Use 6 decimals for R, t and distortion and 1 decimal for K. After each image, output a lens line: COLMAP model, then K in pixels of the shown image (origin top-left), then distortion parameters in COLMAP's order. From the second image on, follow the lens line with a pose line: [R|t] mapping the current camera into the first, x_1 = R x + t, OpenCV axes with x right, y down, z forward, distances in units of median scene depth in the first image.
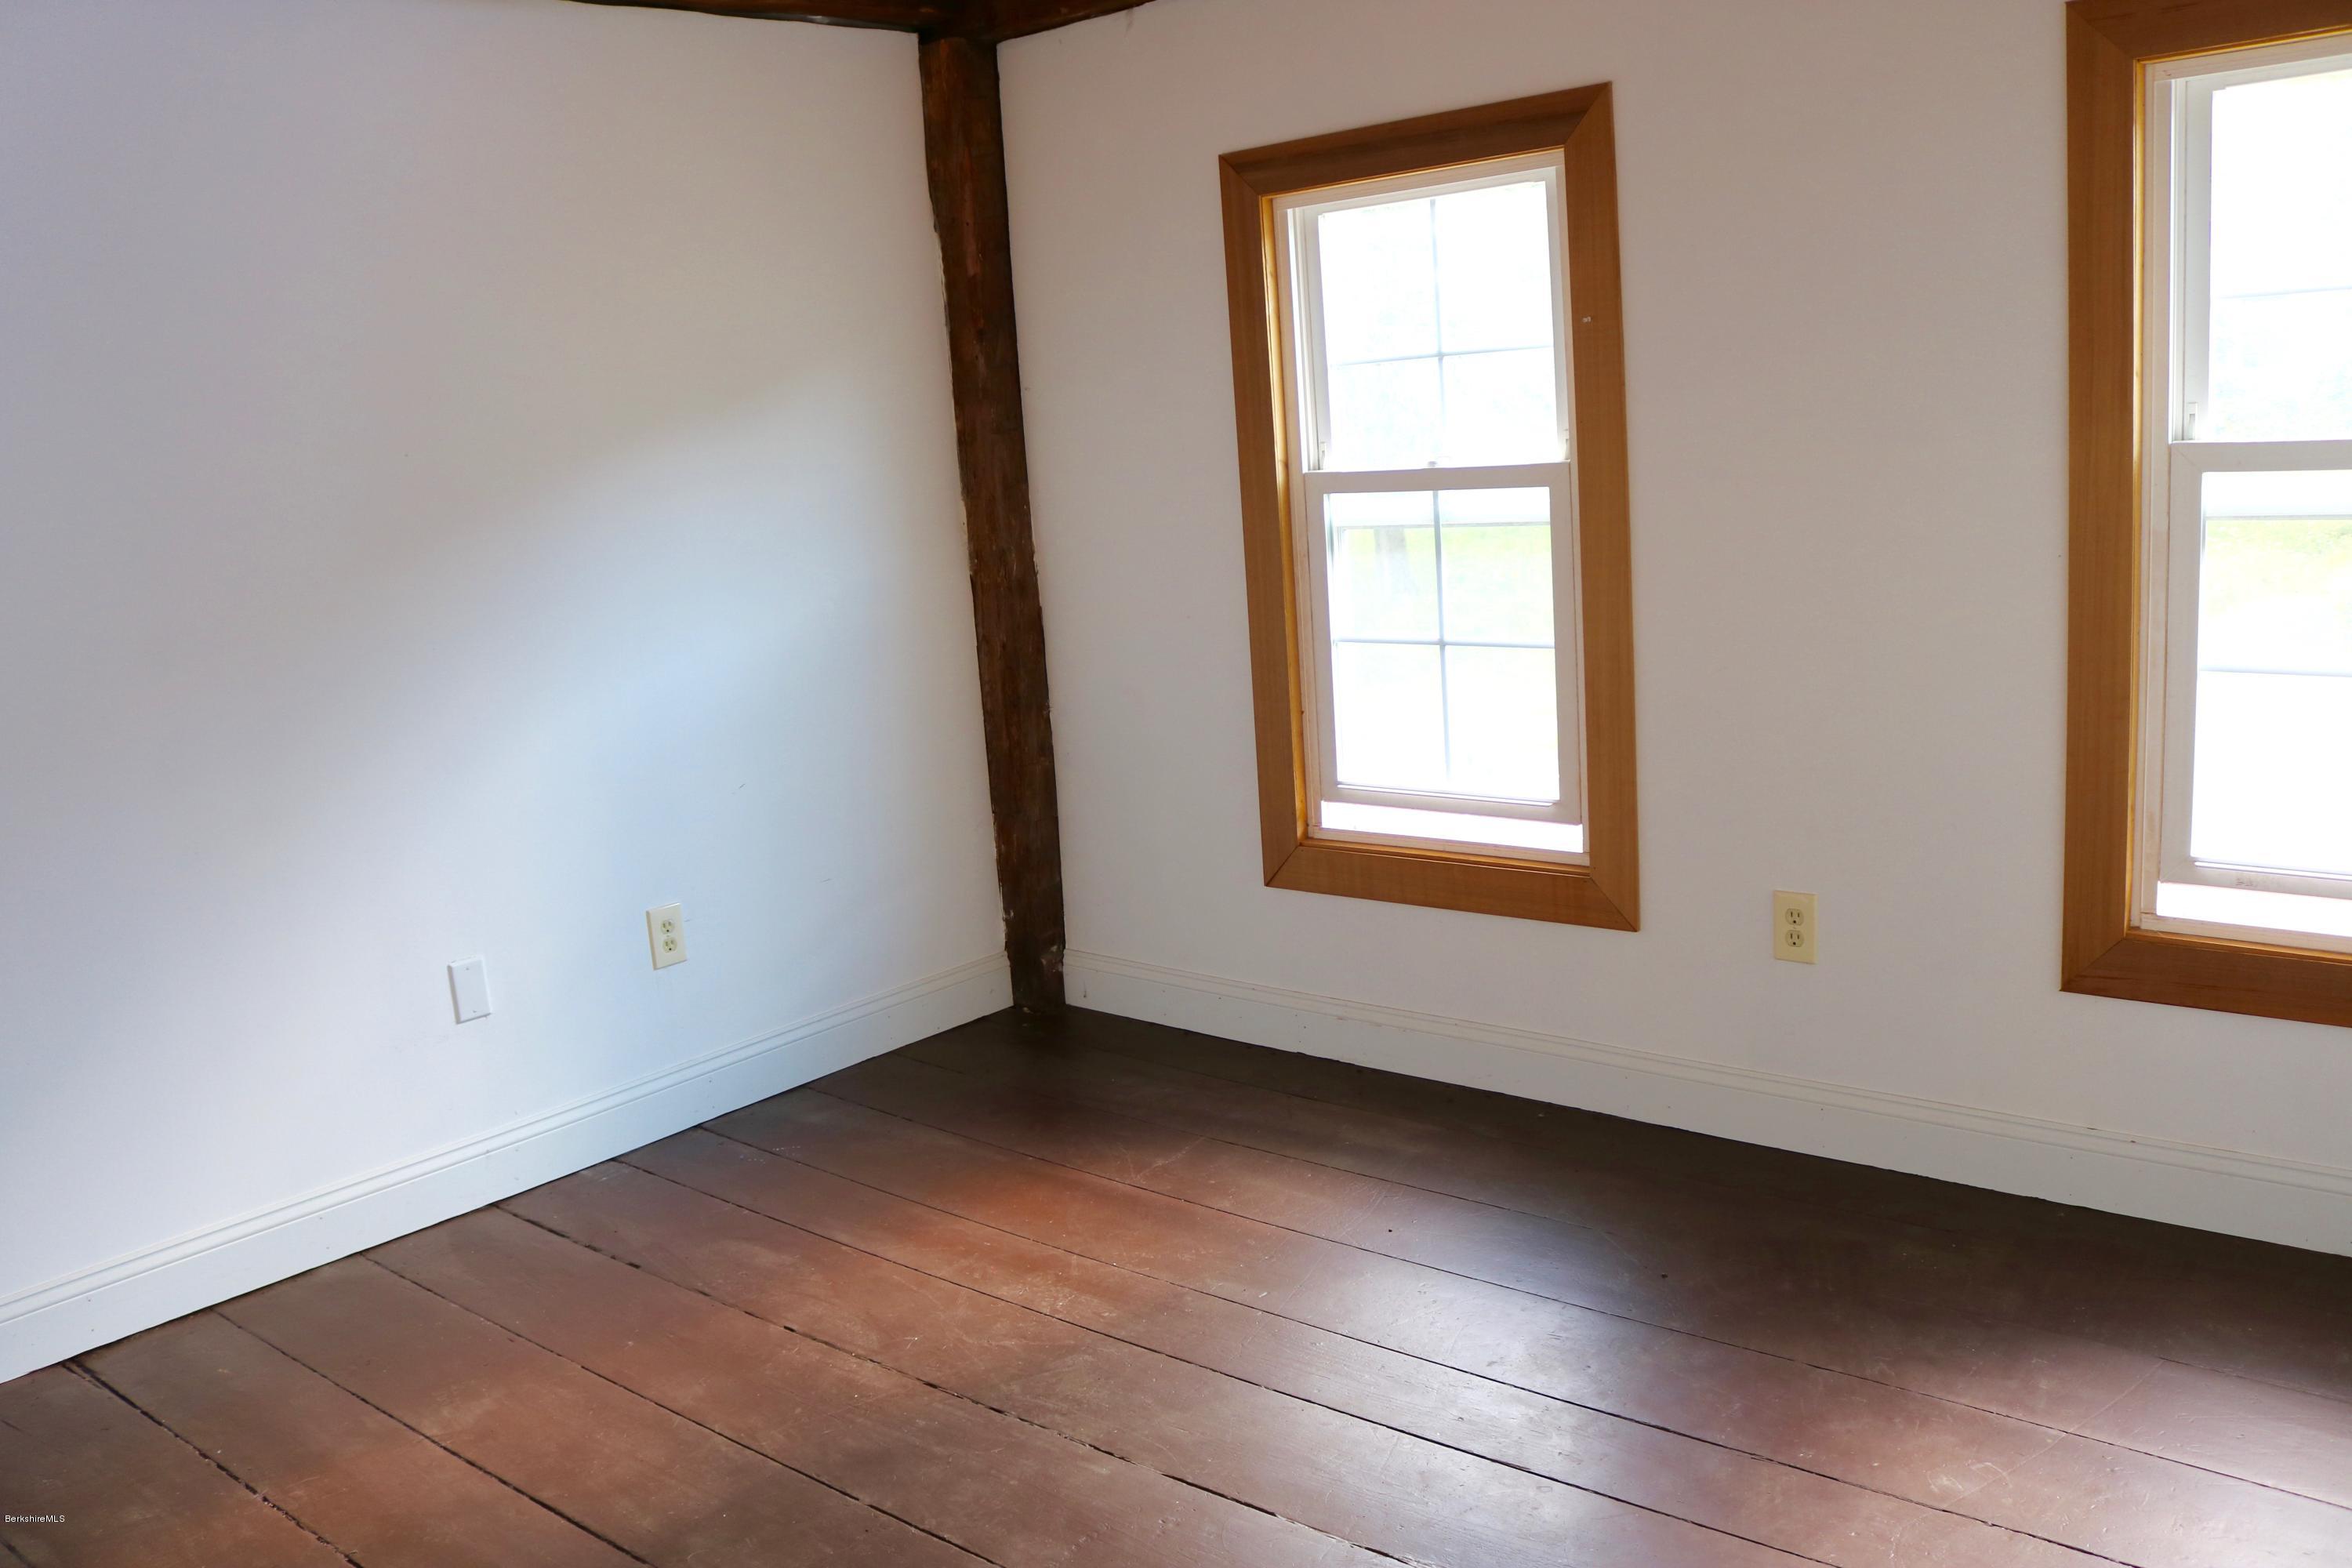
lens RADIAL K [[1949.2, 0, 1182.6], [0, 1949.2, 792.8], [0, 0, 1]] dist [-0.159255, 0.131842]
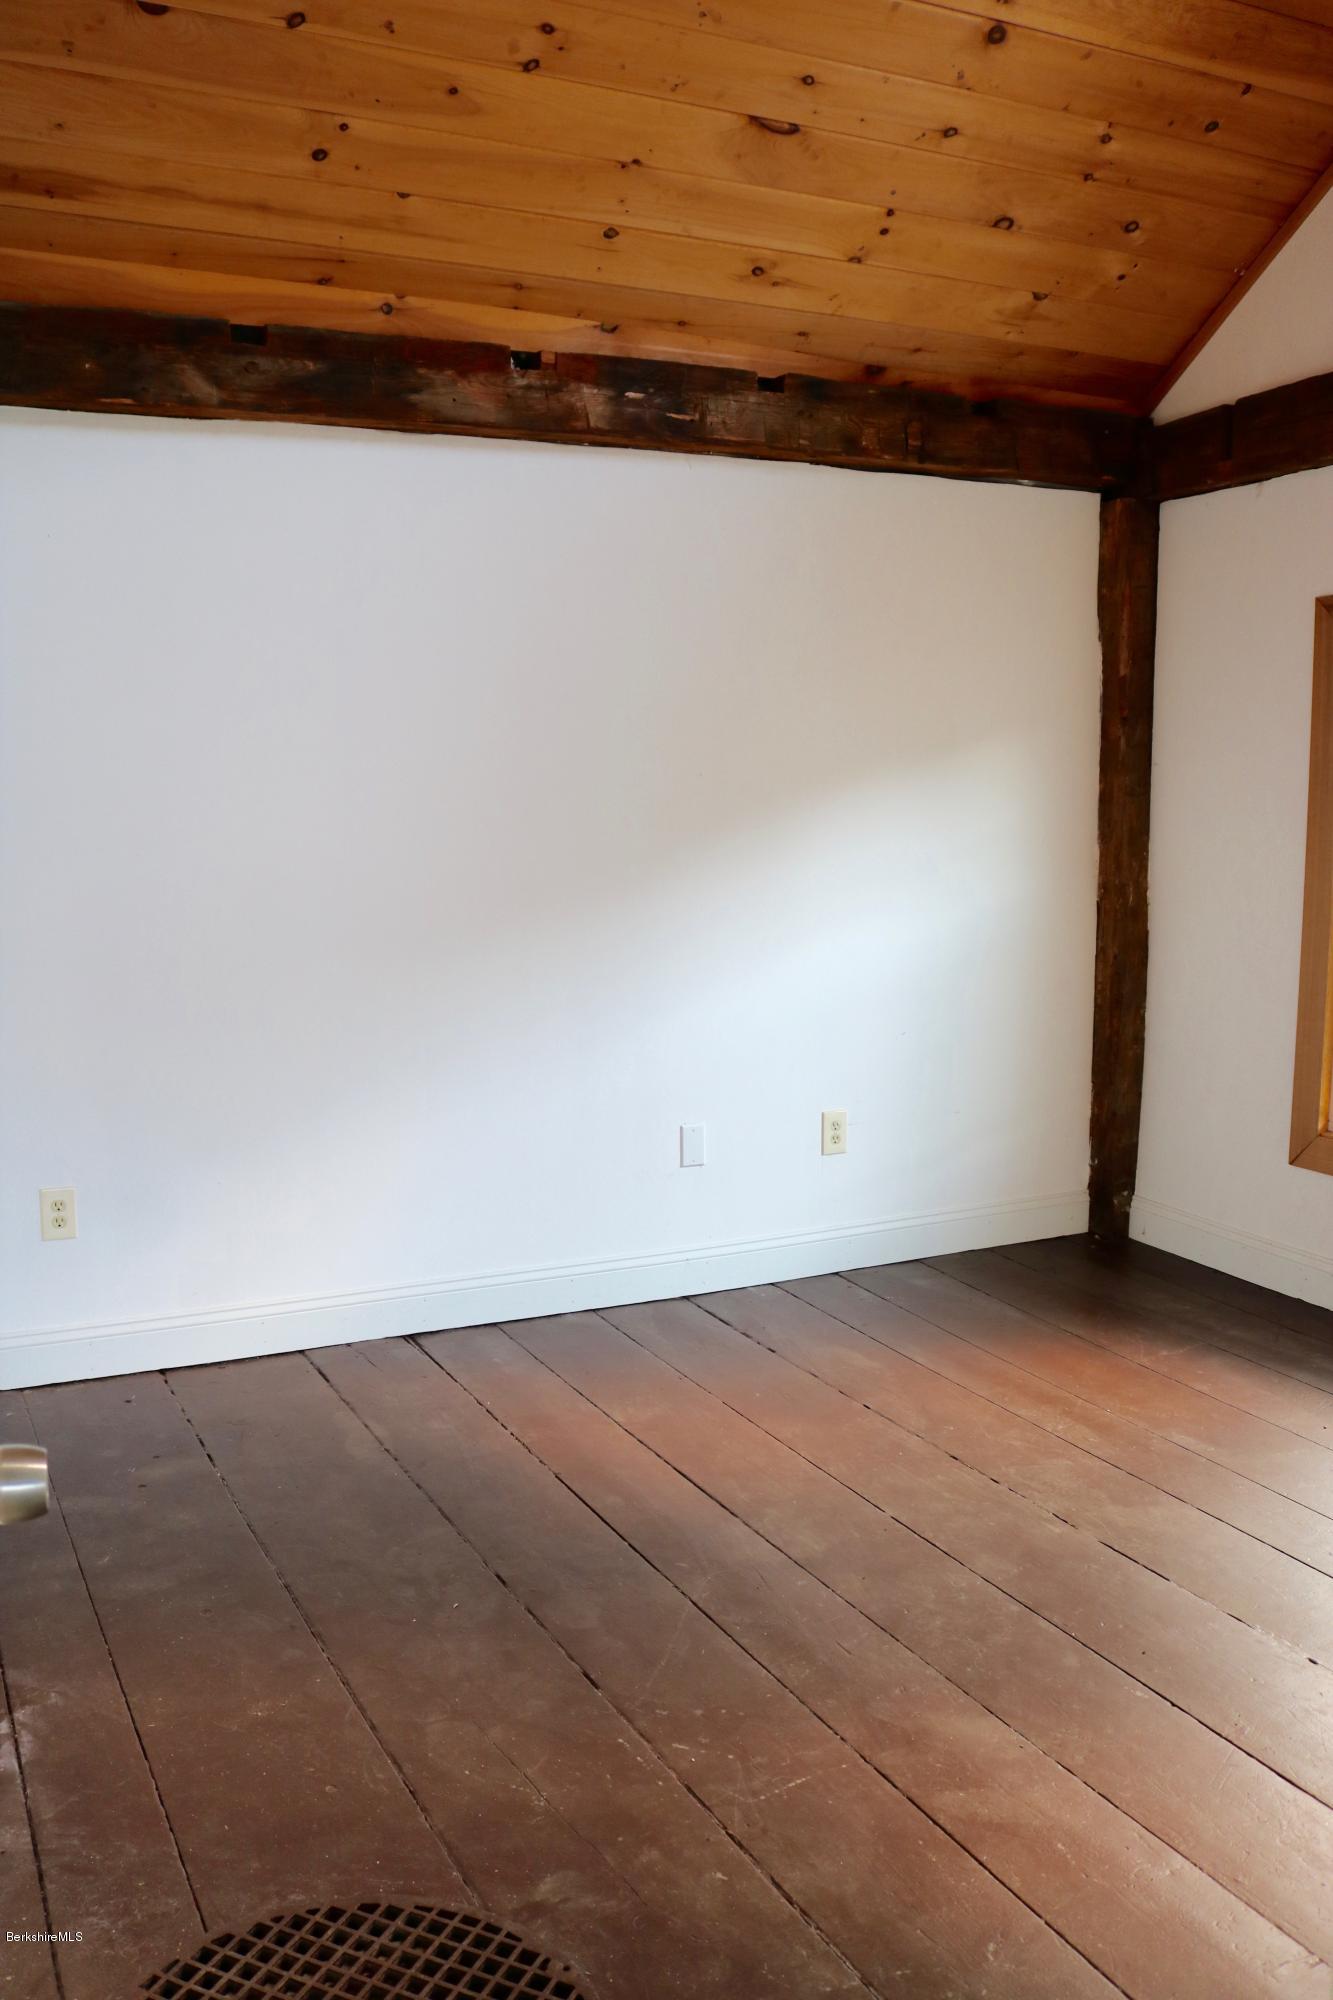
lens RADIAL K [[1663.0, 0, 667.5], [0, 1663.0, 1004.9], [0, 0, 1]] dist [-0.156764, 0.127603]
pose [[0.914310, 0.121646, -0.386314, 0.075355], [-0.140200, 0.989919, -0.020105, 0.025059], [0.379974, 0.072544, 0.922148, -0.159785]]
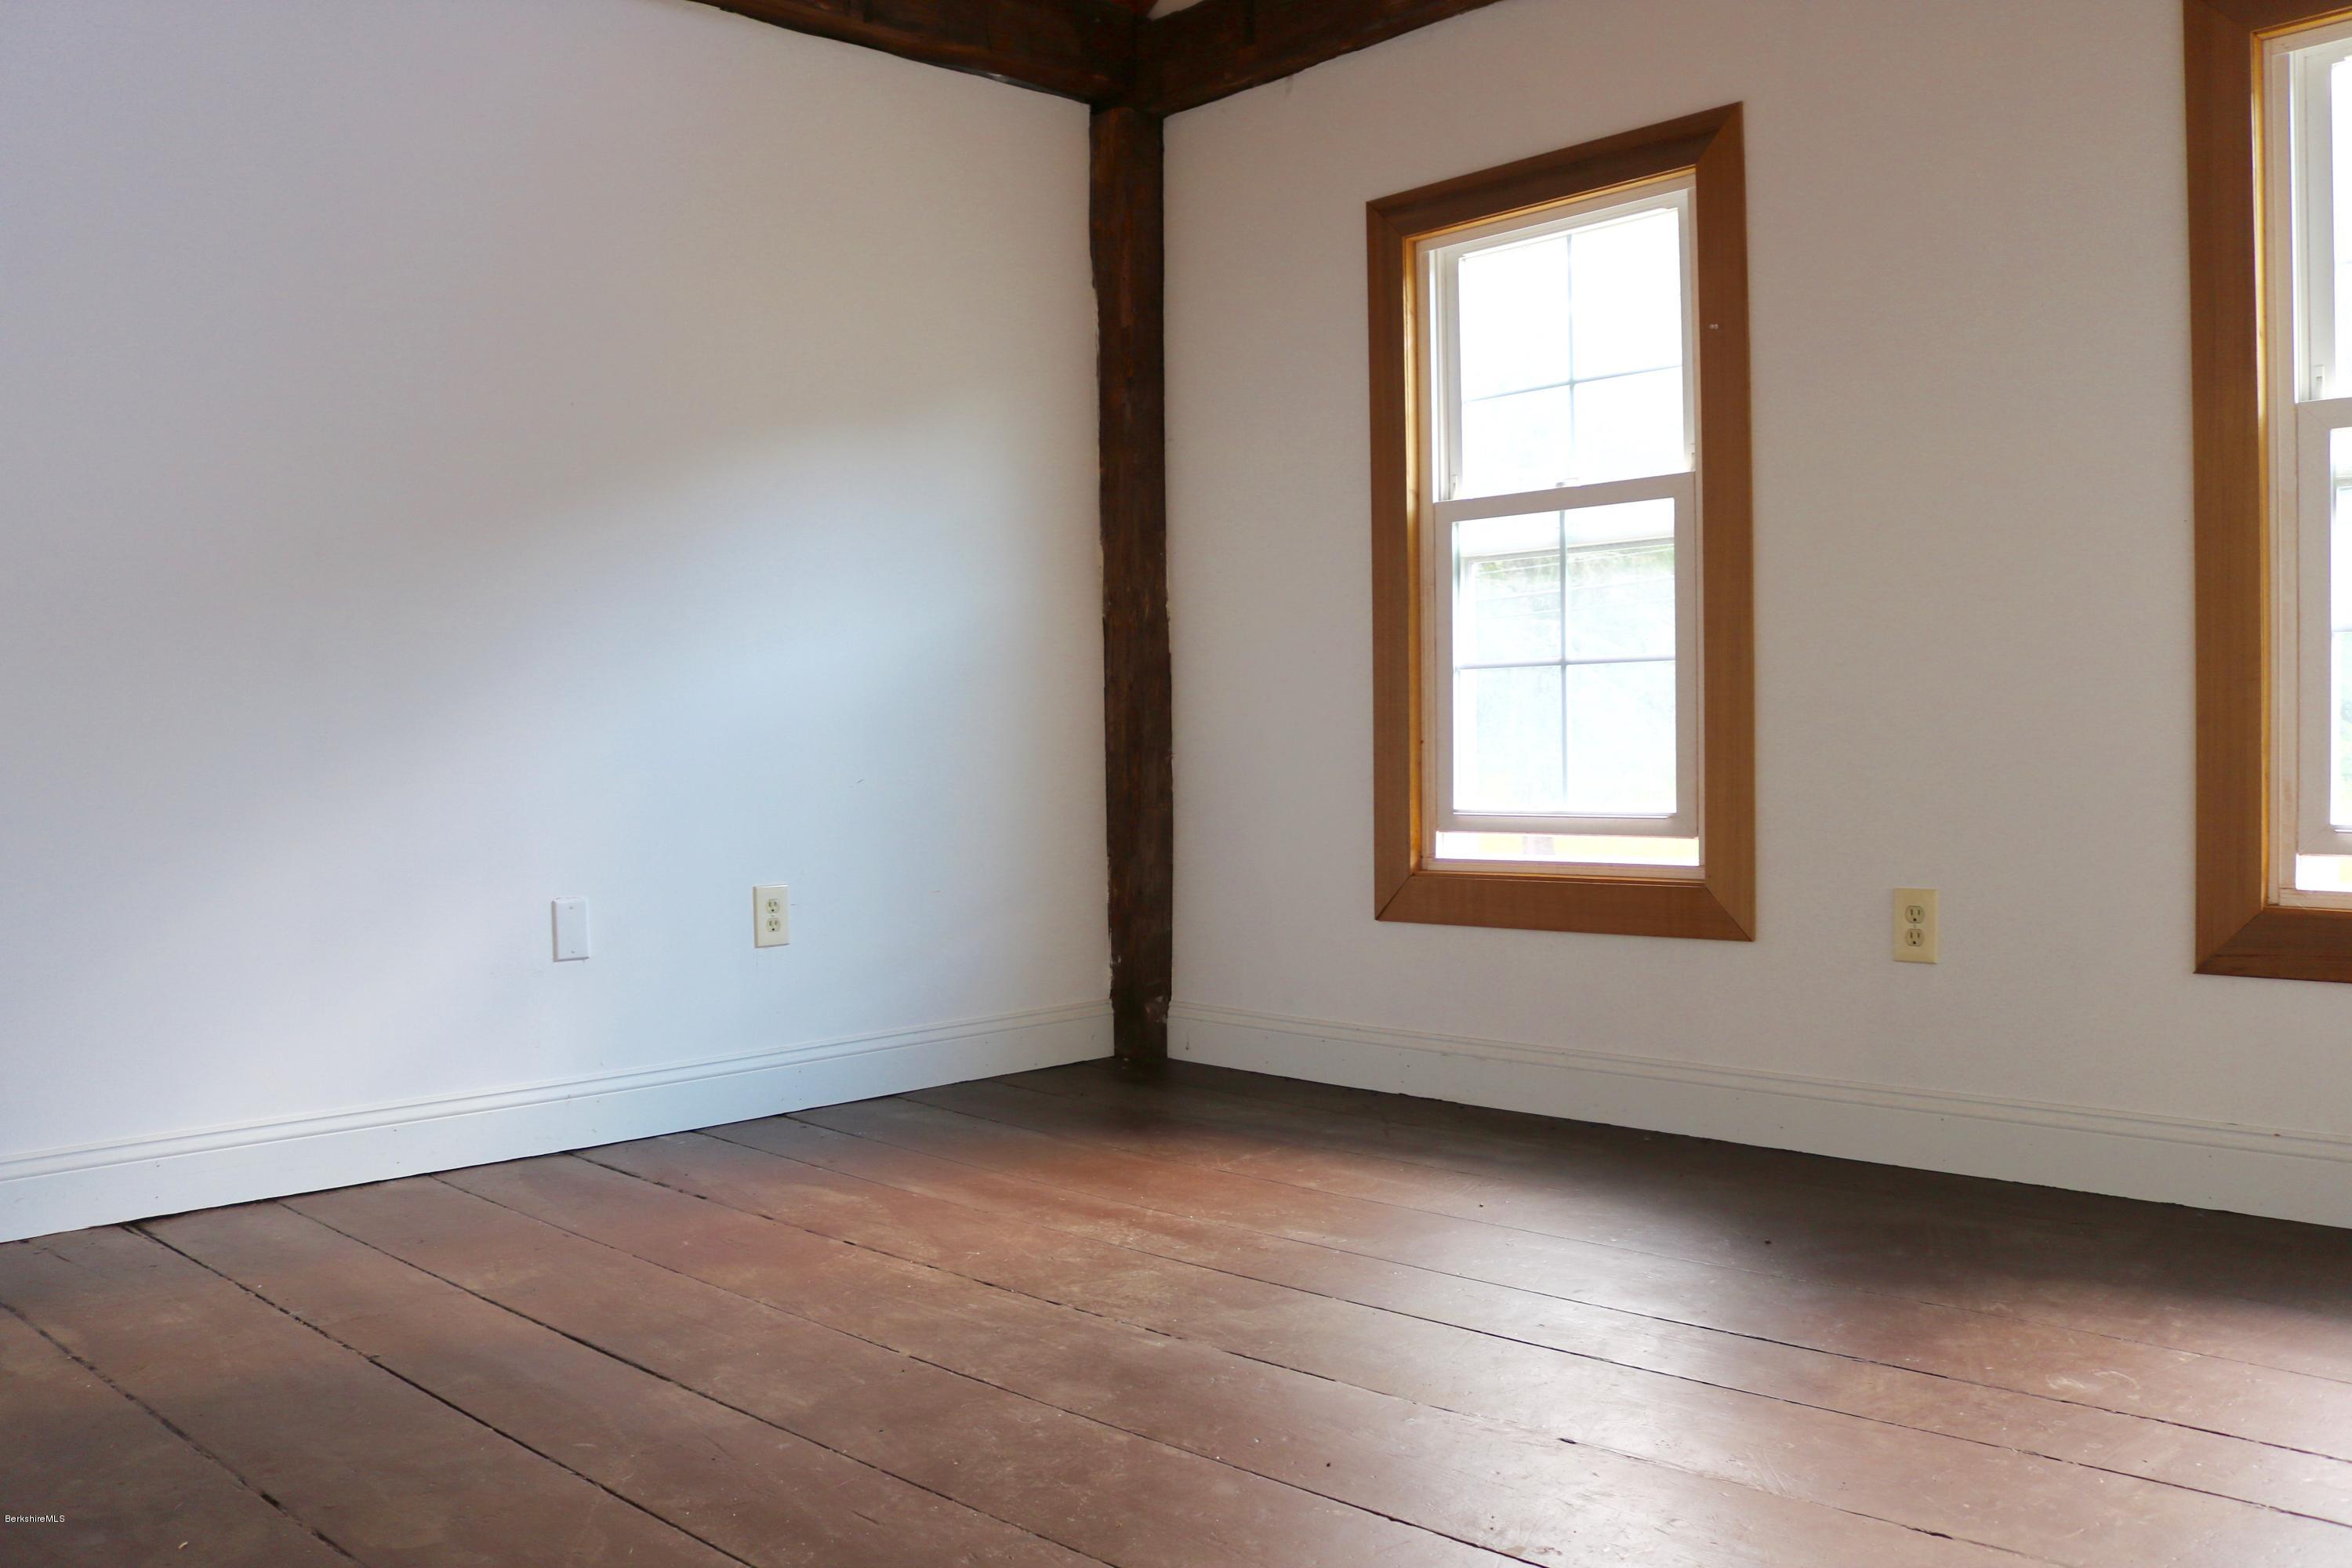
lens RADIAL K [[1955.7, 0, 1187.4], [0, 1955.7, 783.9], [0, 0, 1]] dist [-0.156764, 0.127603]
pose [[0.995507, 0.057741, -0.075044, 0.019370], [-0.069183, 0.984668, -0.160131, 0.157794], [0.064648, 0.164603, 0.984239, 0.012012]]
